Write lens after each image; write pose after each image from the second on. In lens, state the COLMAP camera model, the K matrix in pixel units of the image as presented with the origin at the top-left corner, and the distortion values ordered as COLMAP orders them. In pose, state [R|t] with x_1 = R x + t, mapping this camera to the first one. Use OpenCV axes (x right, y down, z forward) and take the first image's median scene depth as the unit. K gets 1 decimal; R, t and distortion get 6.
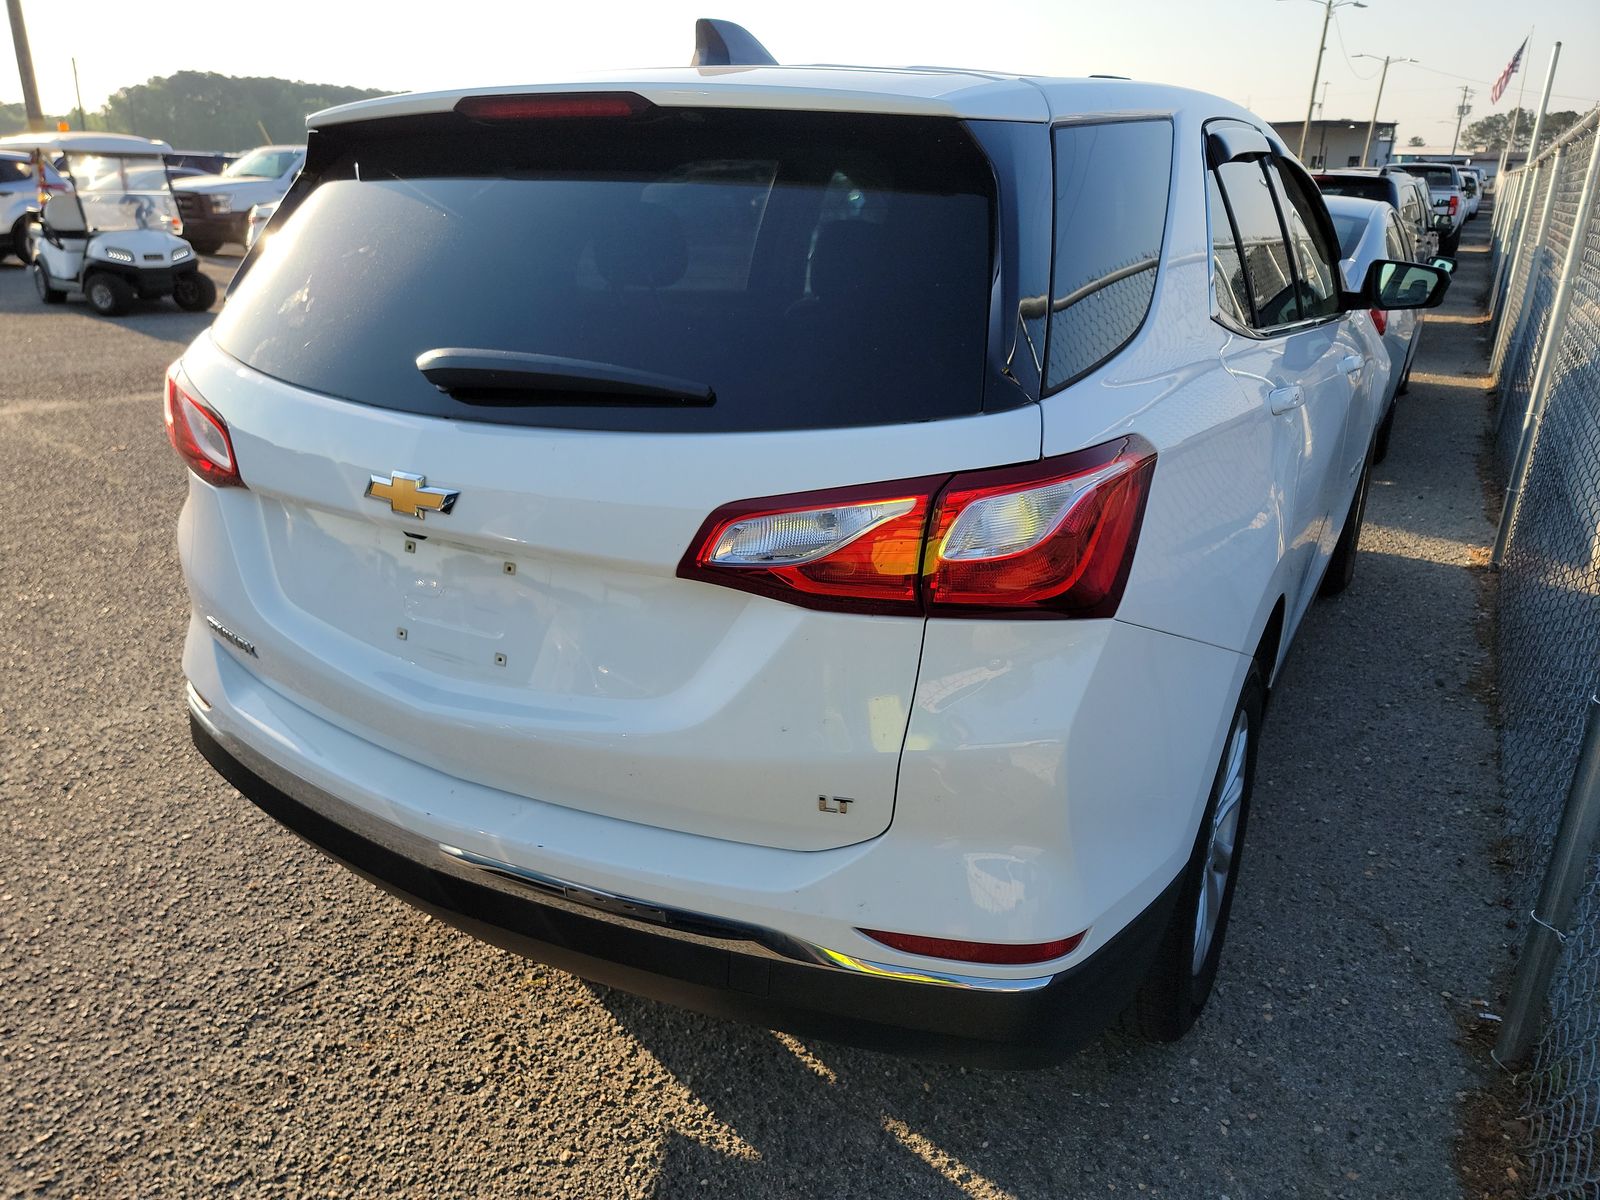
lens RADIAL K [[1102.6, 0, 800.9], [0, 1102.6, 577.3], [0, 0, 1]] dist [0.075662, -0.070960]
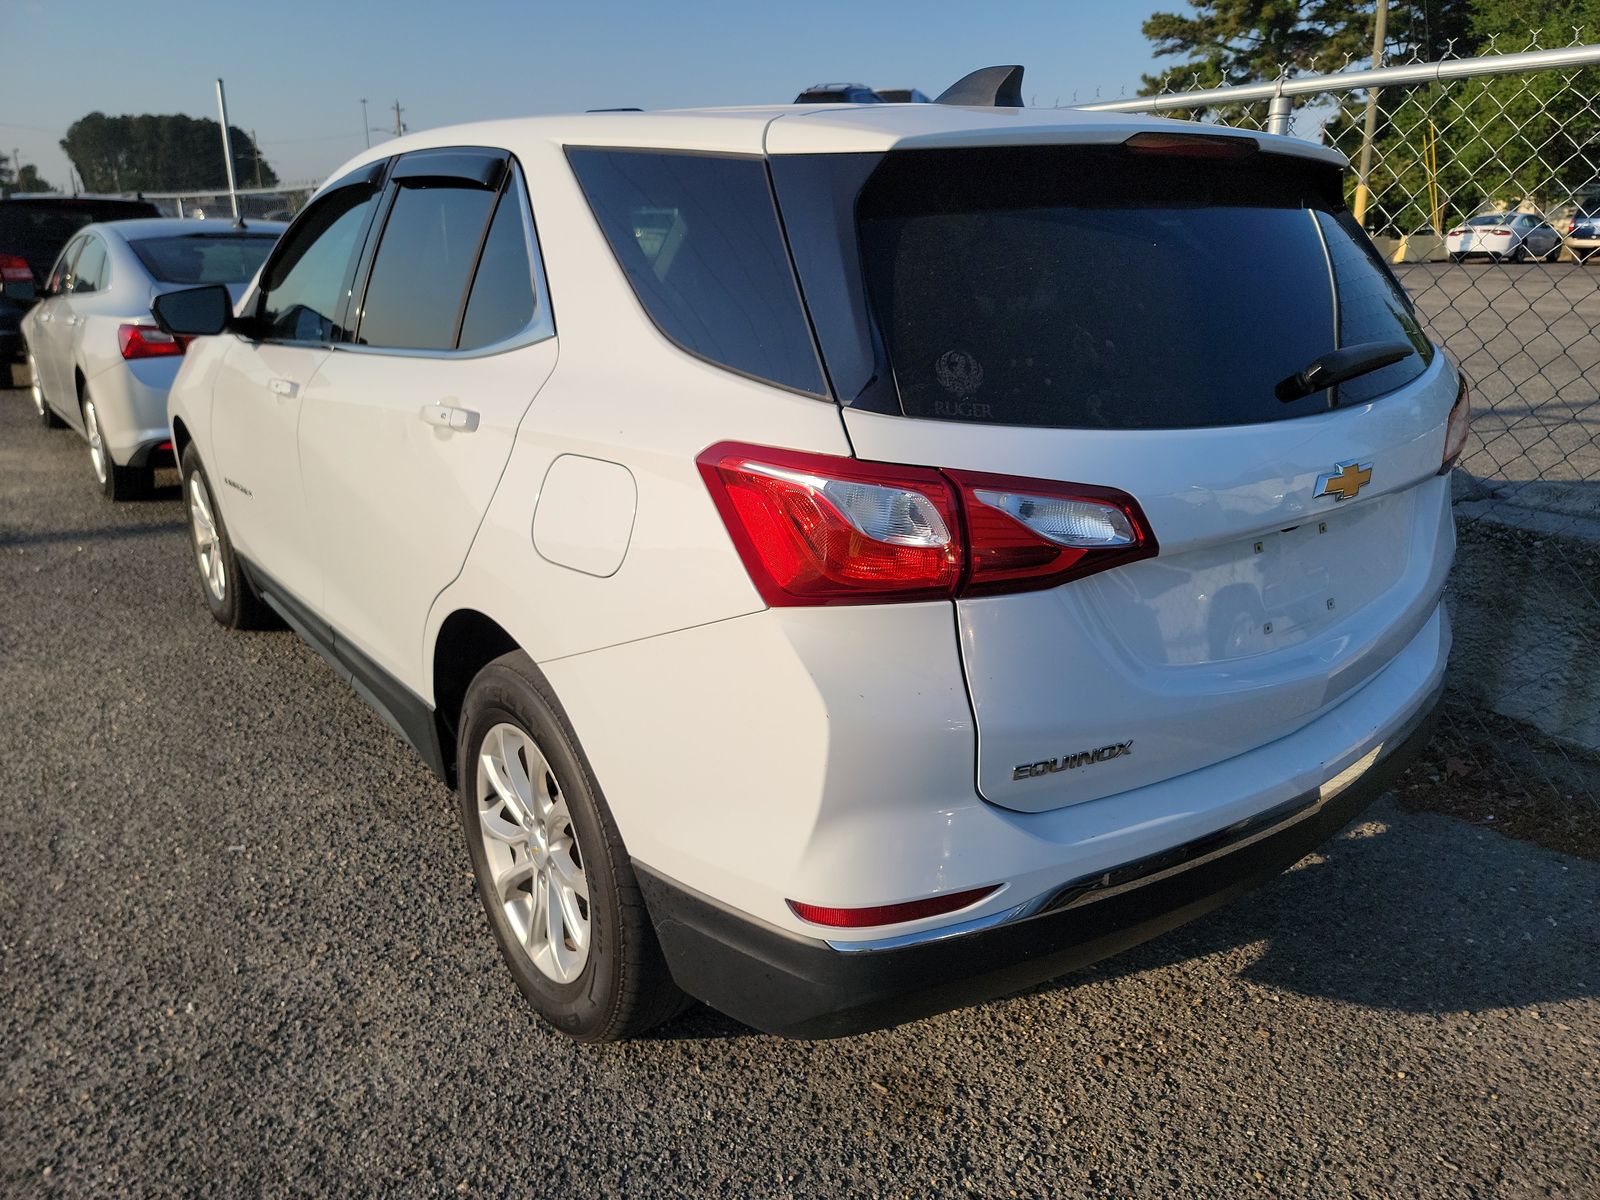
lens RADIAL K [[1116.9, 0, 802.0], [0, 1116.9, 568.2], [0, 0, 1]] dist [0.074089, -0.077414]
pose [[0.385924, -0.277919, 0.879672, -1.216872], [0.304812, 0.938404, 0.162750, -0.262260], [-0.870720, 0.205326, 0.446866, 0.735048]]
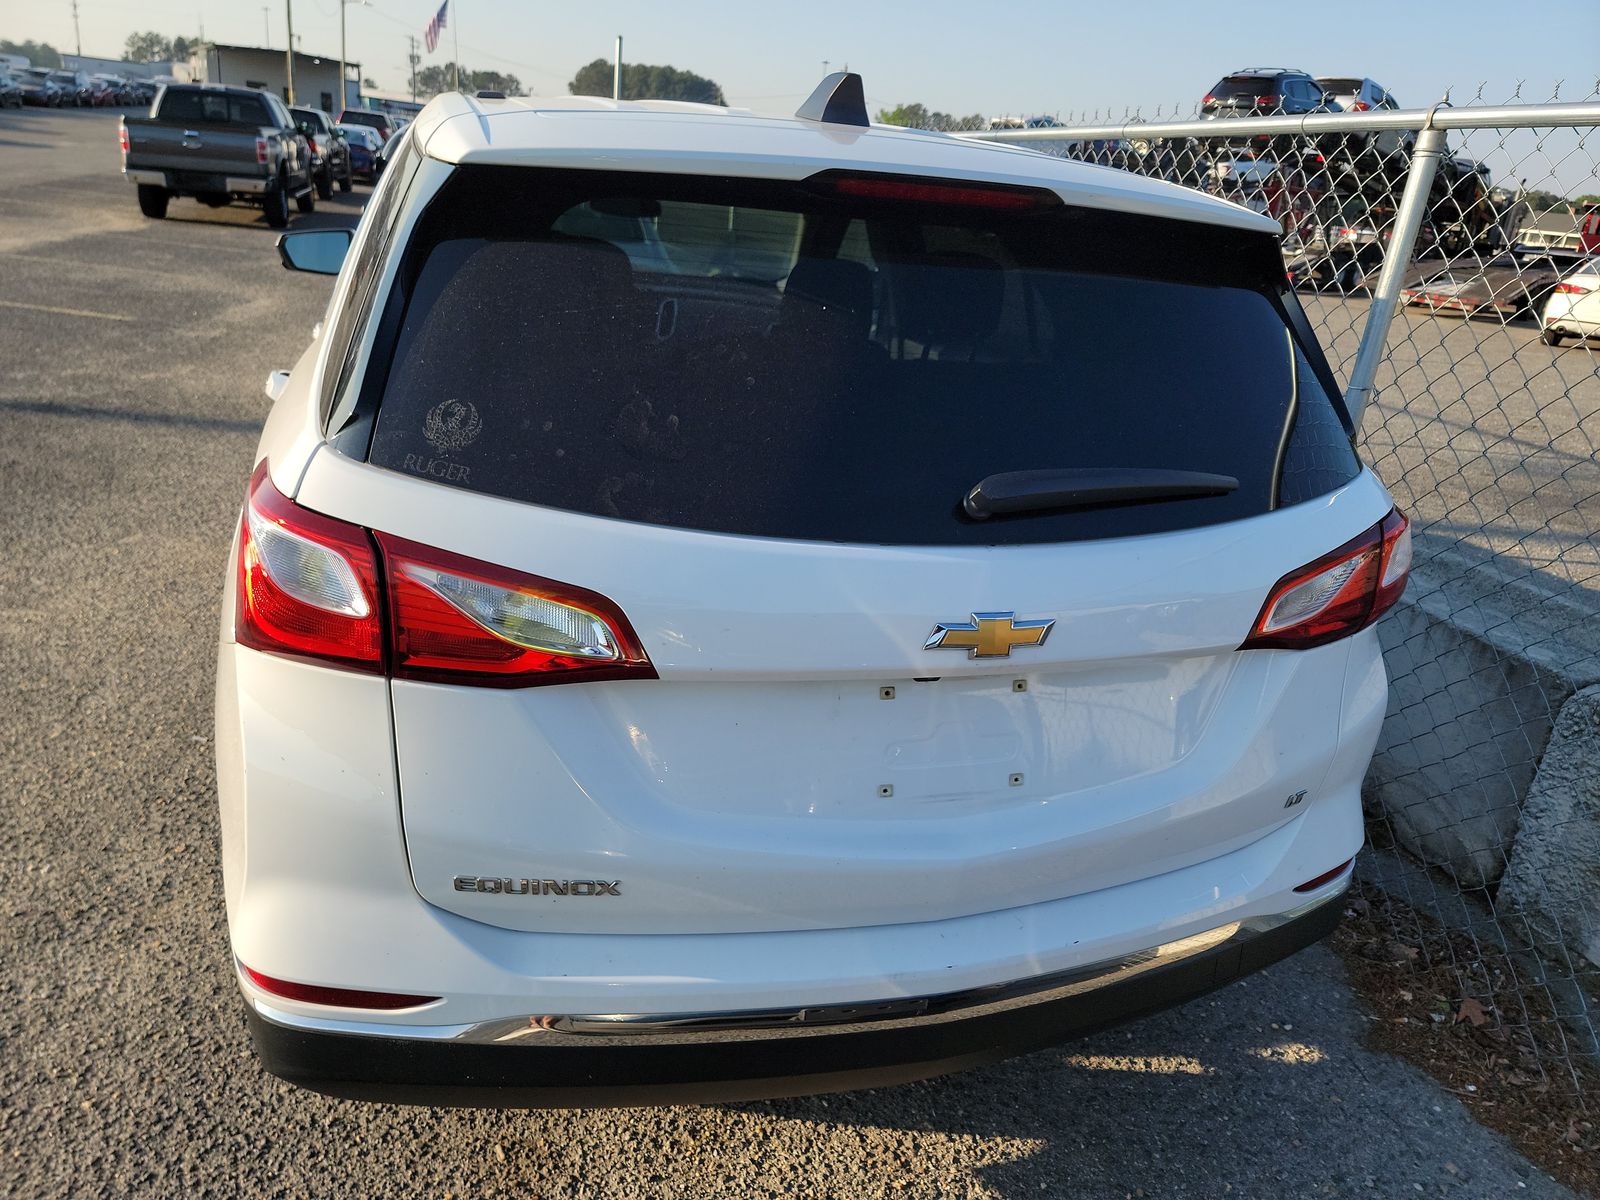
lens RADIAL K [[1103.4, 0, 800.0], [0, 1103.4, 600.0], [0, 0, 1]] dist [0.078573, -0.075498]
pose [[0.685109, -0.206566, 0.698538, -0.813859], [0.157159, 0.978282, 0.135151, -0.186866], [-0.711285, 0.017189, 0.702694, 0.352062]]
